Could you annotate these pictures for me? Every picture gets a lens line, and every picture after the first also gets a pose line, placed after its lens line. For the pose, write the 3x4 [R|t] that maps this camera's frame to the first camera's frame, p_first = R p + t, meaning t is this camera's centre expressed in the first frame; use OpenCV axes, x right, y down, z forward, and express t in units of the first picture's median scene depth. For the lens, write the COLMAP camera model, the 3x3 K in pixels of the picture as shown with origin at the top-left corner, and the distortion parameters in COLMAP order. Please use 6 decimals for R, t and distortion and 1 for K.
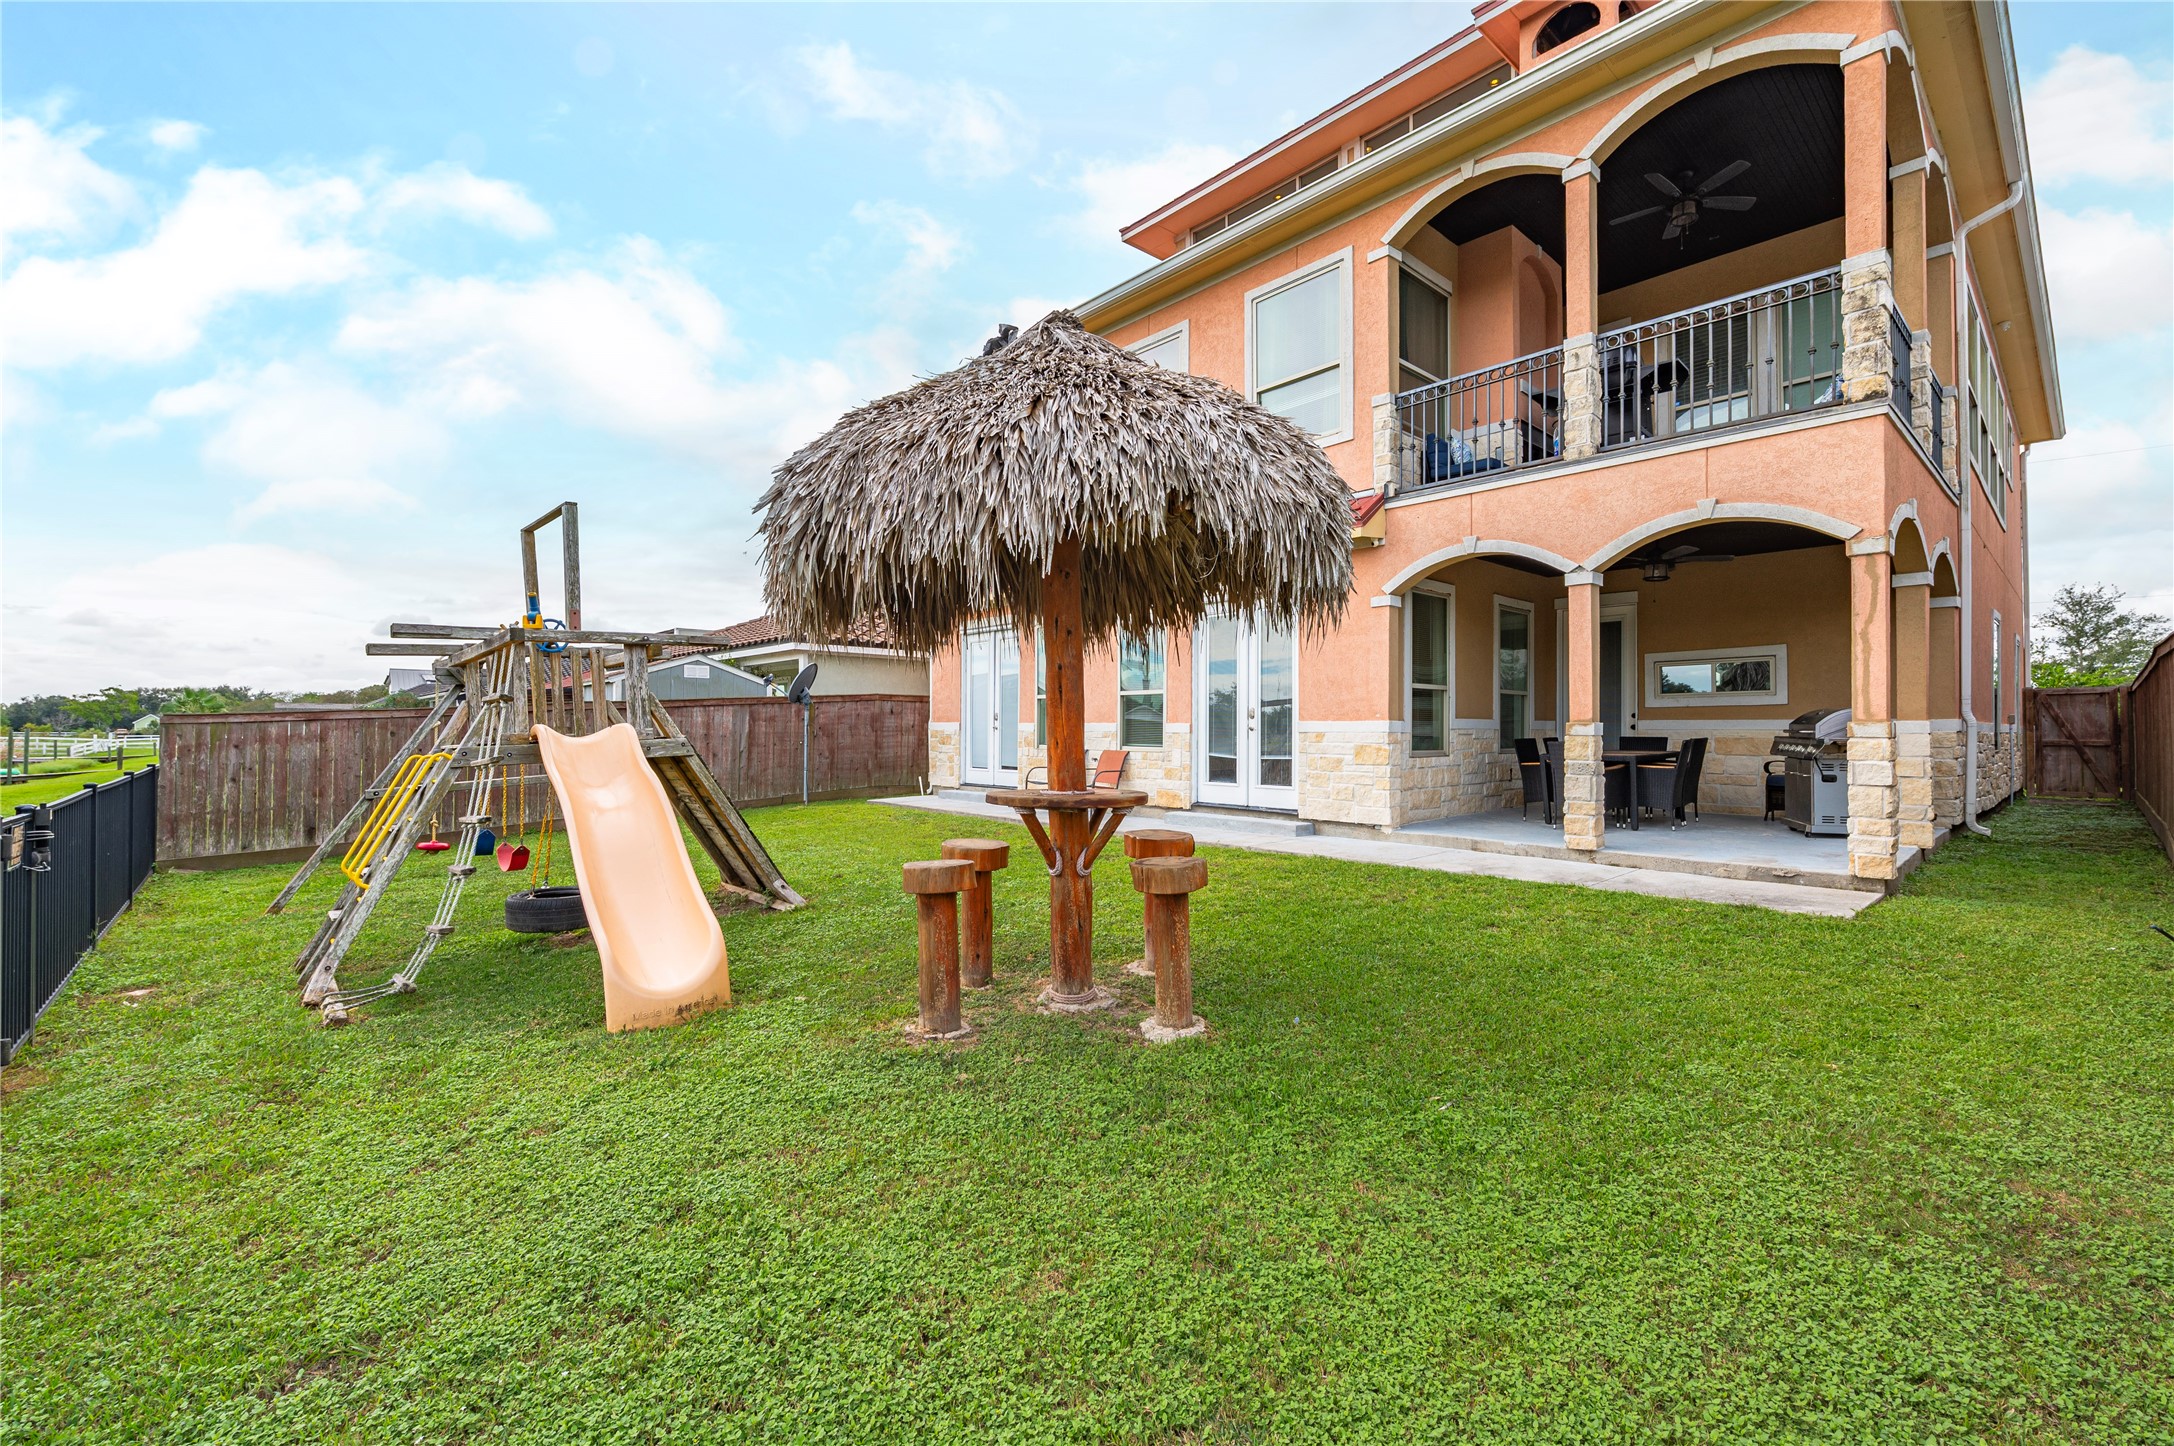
lens RADIAL K [[923.8, 0, 1083.8], [0, 923.8, 720.8], [0, 0, 1]] dist [-0.000856, -0.001863]
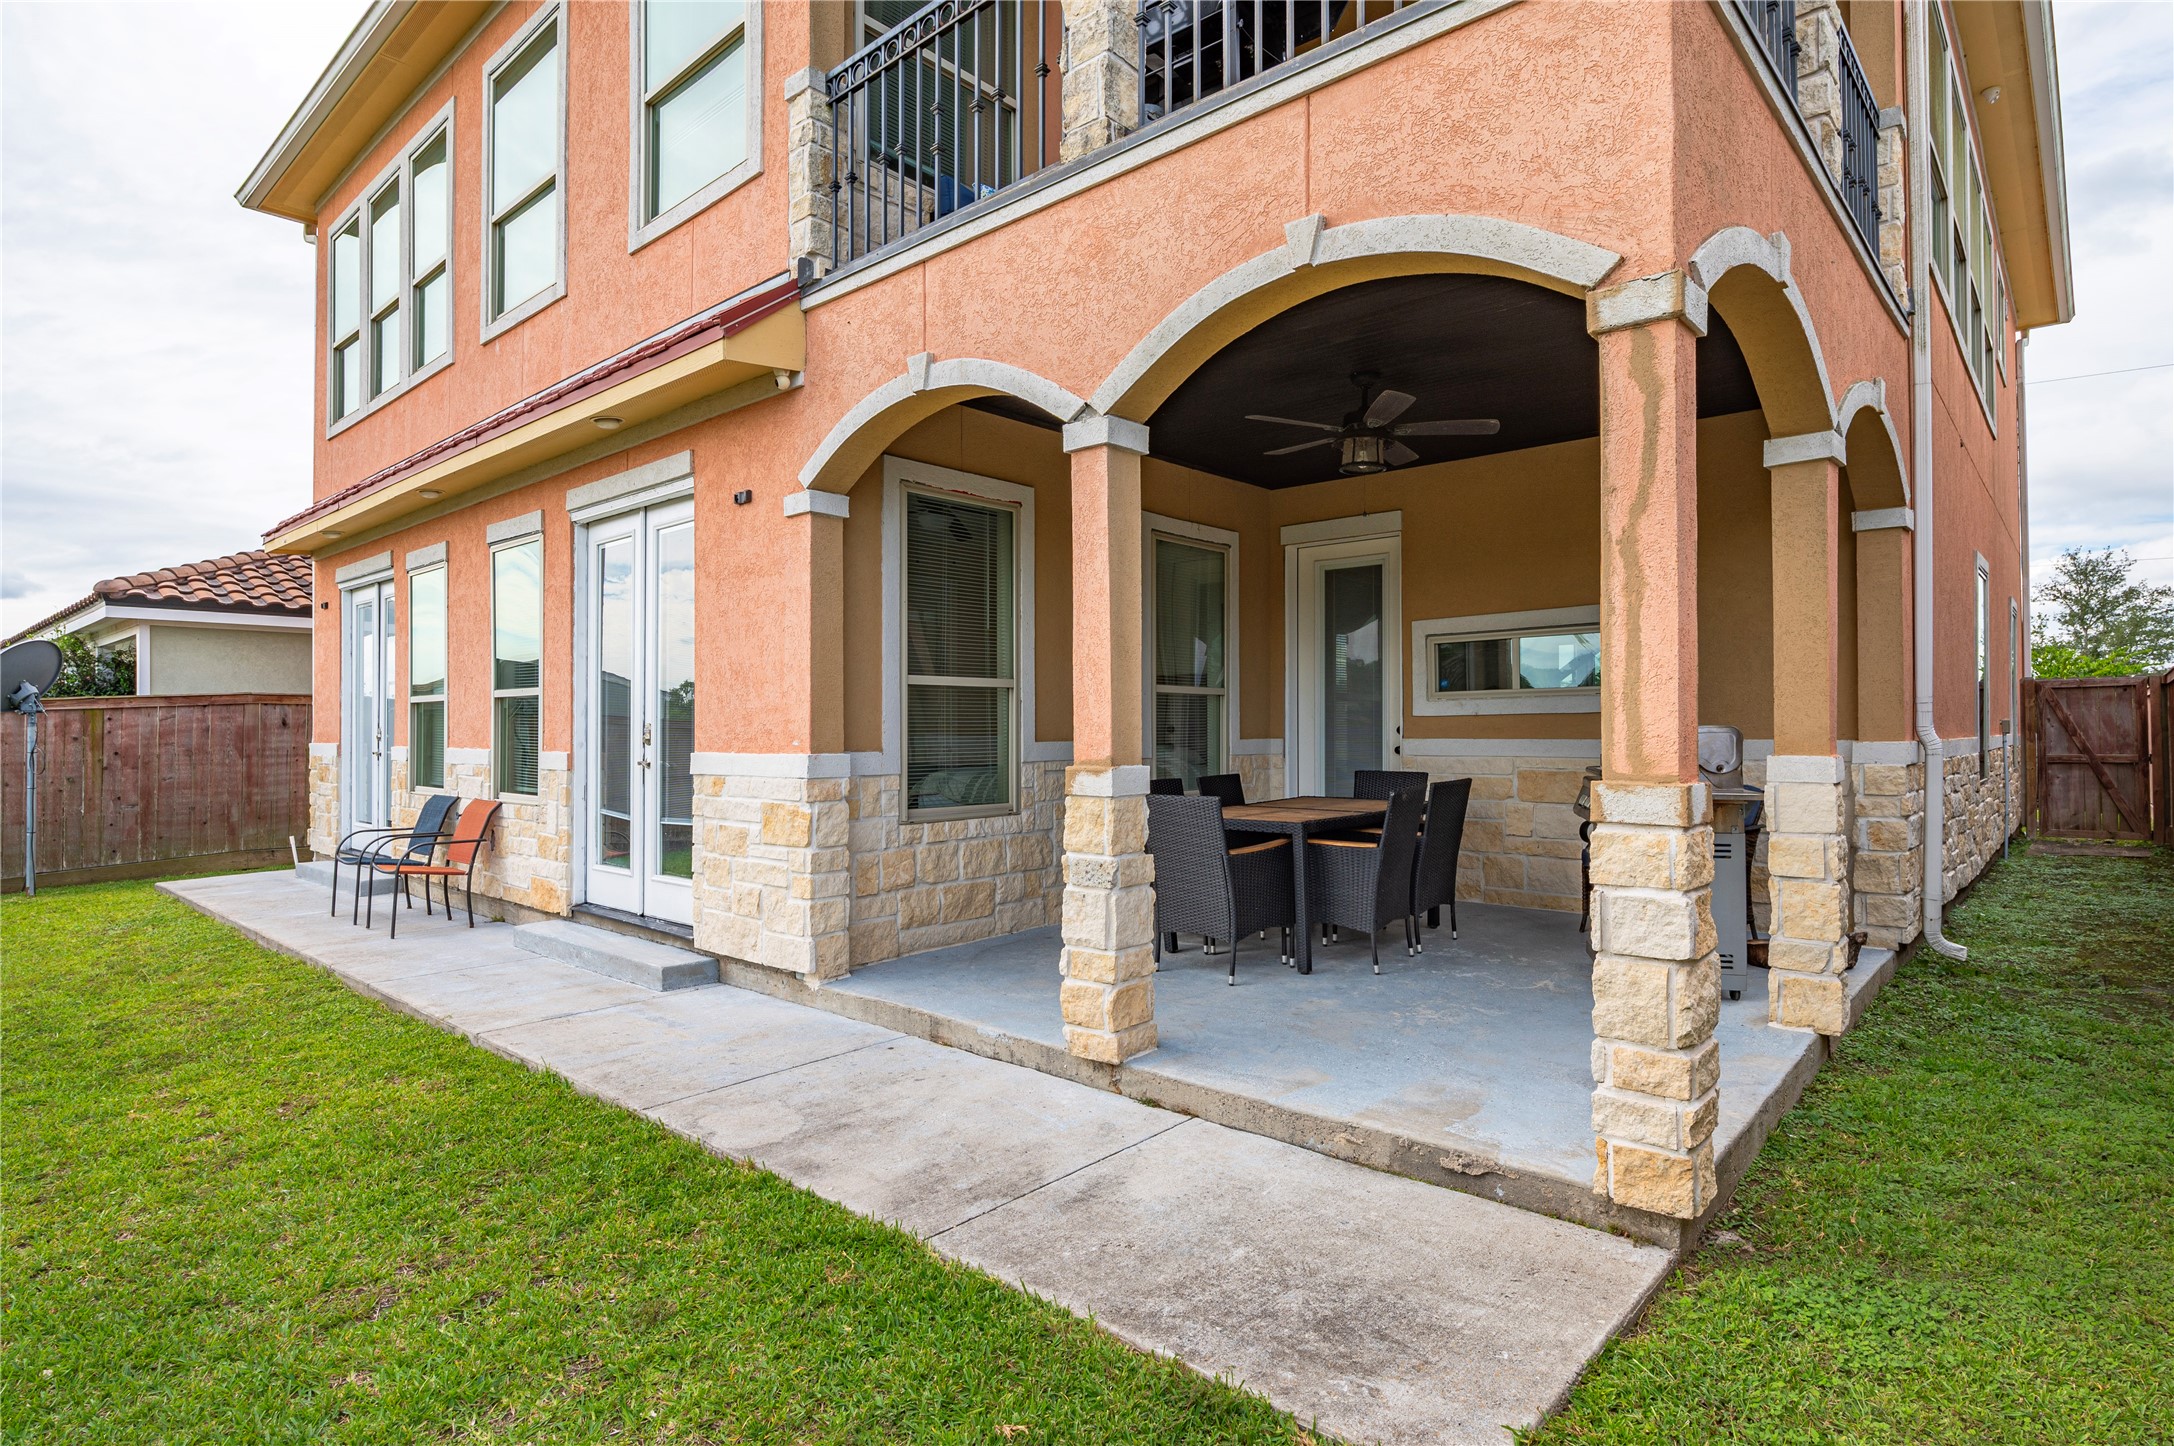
lens RADIAL K [[1134.6, 0, 1088.4], [0, 1134.6, 720.0], [0, 0, 1]] dist [-0.004760, 0.000108]
pose [[0.994414, -0.006128, 0.105374, 0.393778], [0.005977, 0.999981, 0.001749, -0.017096], [-0.105383, -0.001110, 0.994431, 0.386520]]
